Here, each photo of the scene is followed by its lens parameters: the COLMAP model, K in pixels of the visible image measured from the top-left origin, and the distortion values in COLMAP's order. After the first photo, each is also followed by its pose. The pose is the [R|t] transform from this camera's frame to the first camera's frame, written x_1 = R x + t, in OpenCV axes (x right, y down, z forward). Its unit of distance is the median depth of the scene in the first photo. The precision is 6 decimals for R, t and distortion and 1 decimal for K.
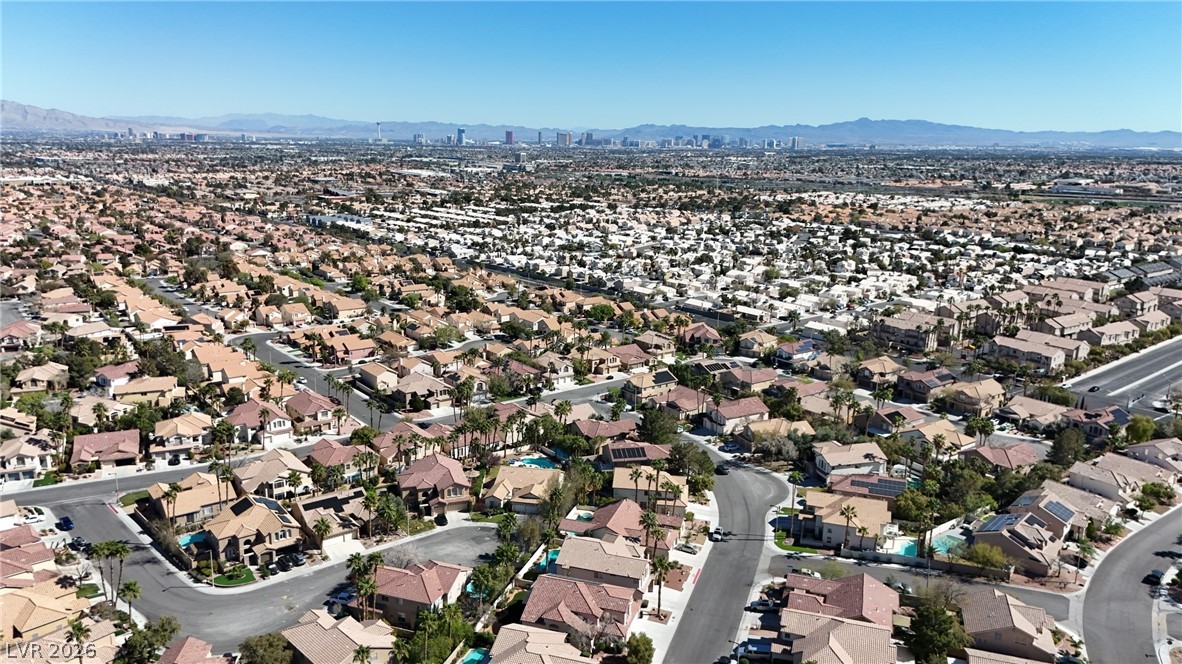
lens RADIAL K [[895.5, 0, 589.4], [0, 895.5, 334.4], [0, 0, 1]] dist [0.066261, -0.059088]
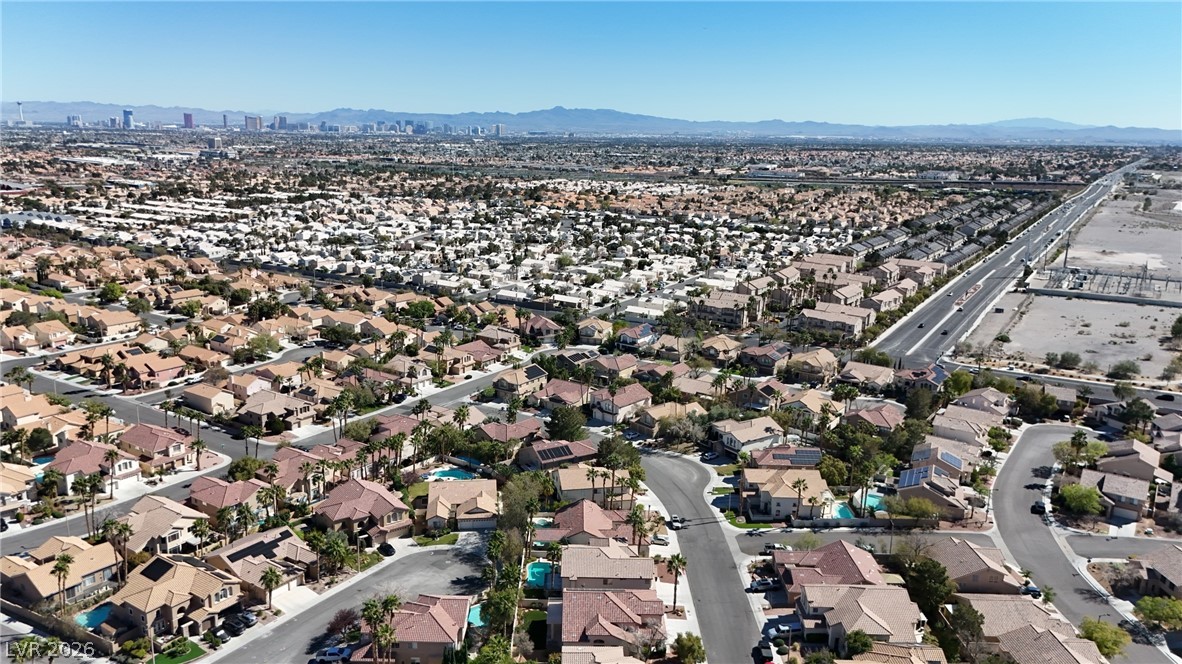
lens RADIAL K [[895.5, 0, 595.8], [0, 895.5, 336.8], [0, 0, 1]] dist [0.066261, -0.059088]
pose [[0.943775, -0.071551, 0.322753, -0.167029], [0.065952, 0.997422, 0.028266, -0.013946], [-0.323944, -0.005390, 0.946061, 0.047757]]
